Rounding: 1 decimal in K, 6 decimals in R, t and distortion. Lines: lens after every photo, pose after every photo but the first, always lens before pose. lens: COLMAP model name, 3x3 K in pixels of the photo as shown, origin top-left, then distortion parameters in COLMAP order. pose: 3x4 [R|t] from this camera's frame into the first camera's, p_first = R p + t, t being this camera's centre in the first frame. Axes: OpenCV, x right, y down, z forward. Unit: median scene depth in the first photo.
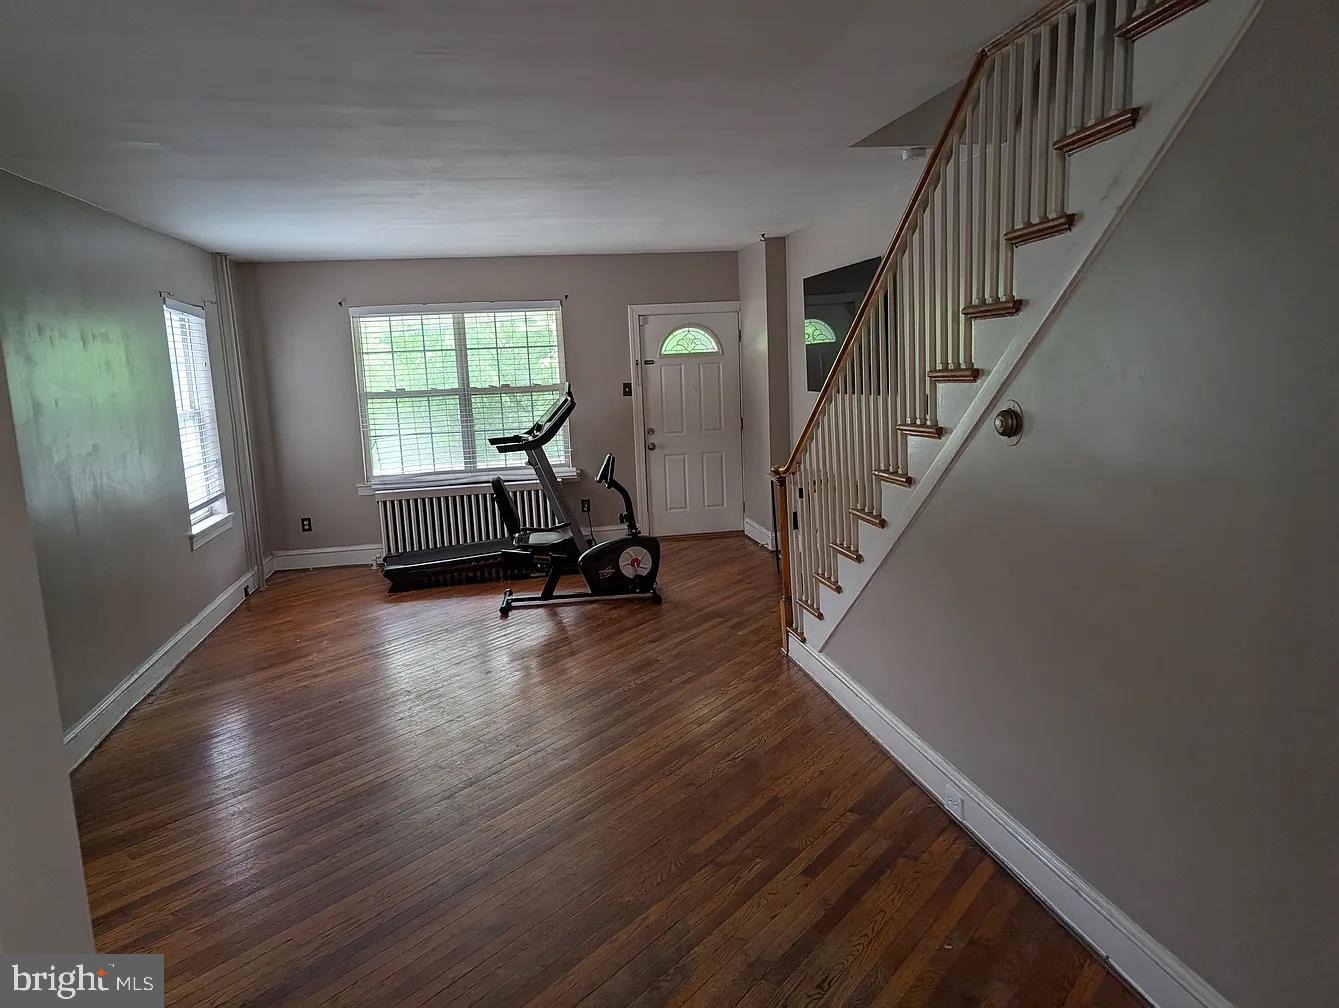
lens RADIAL K [[957.9, 0, 664.6], [0, 957.9, 501.5], [0, 0, 1]] dist [0.117337, -0.161537]
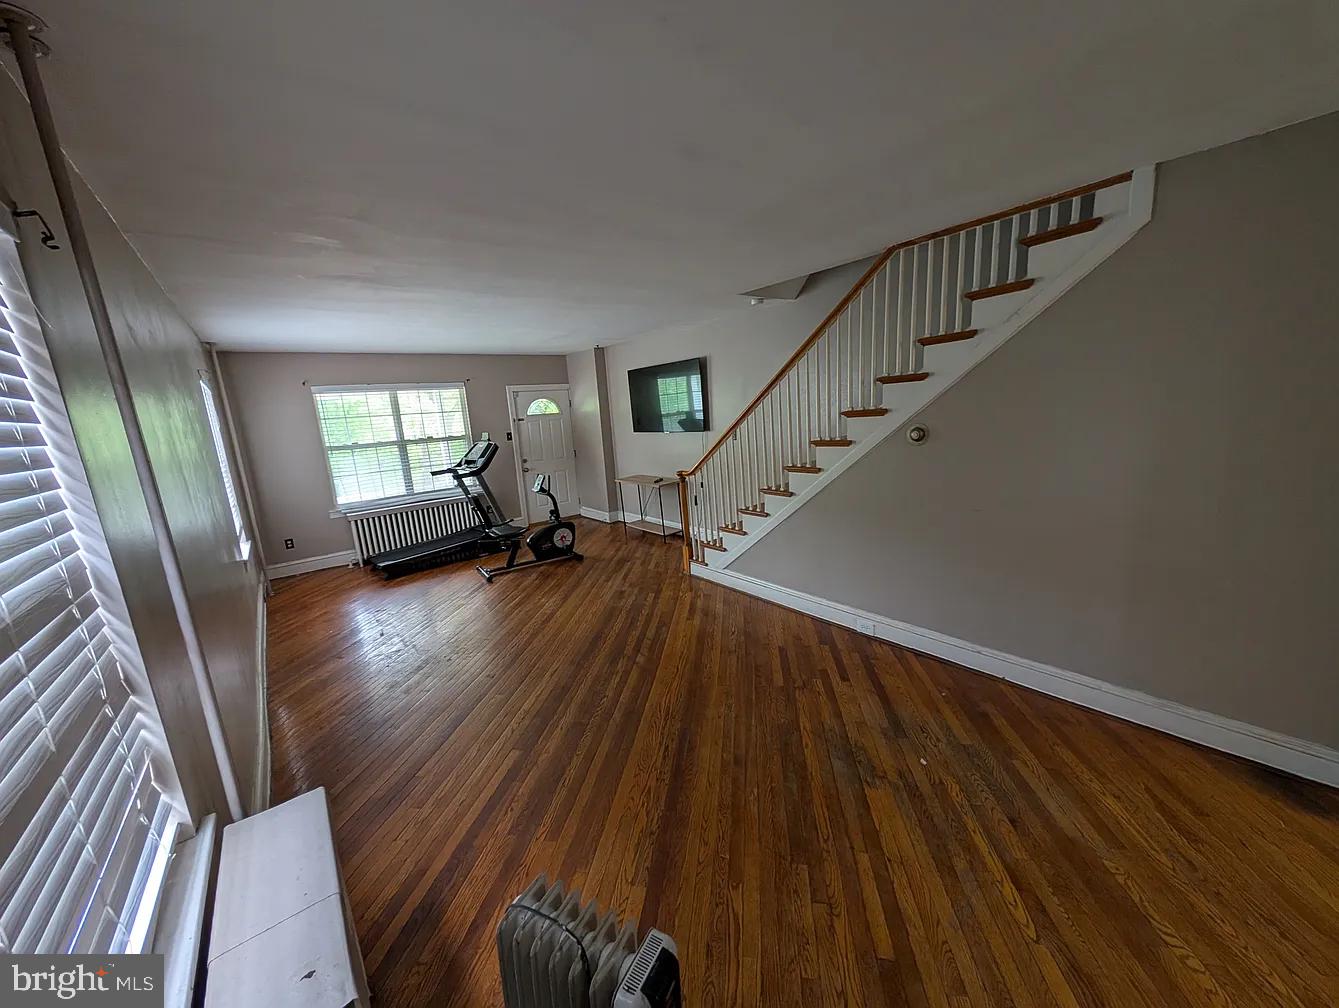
lens RADIAL K [[503.3, 0, 669.5], [0, 503.3, 504.0], [0, 0, 1]] dist [0.000645, 0.000110]
pose [[0.883219, -0.101545, 0.457836, -0.216314], [0.094214, 0.994792, 0.038888, -0.009614], [-0.459400, 0.008788, 0.888186, 0.111844]]
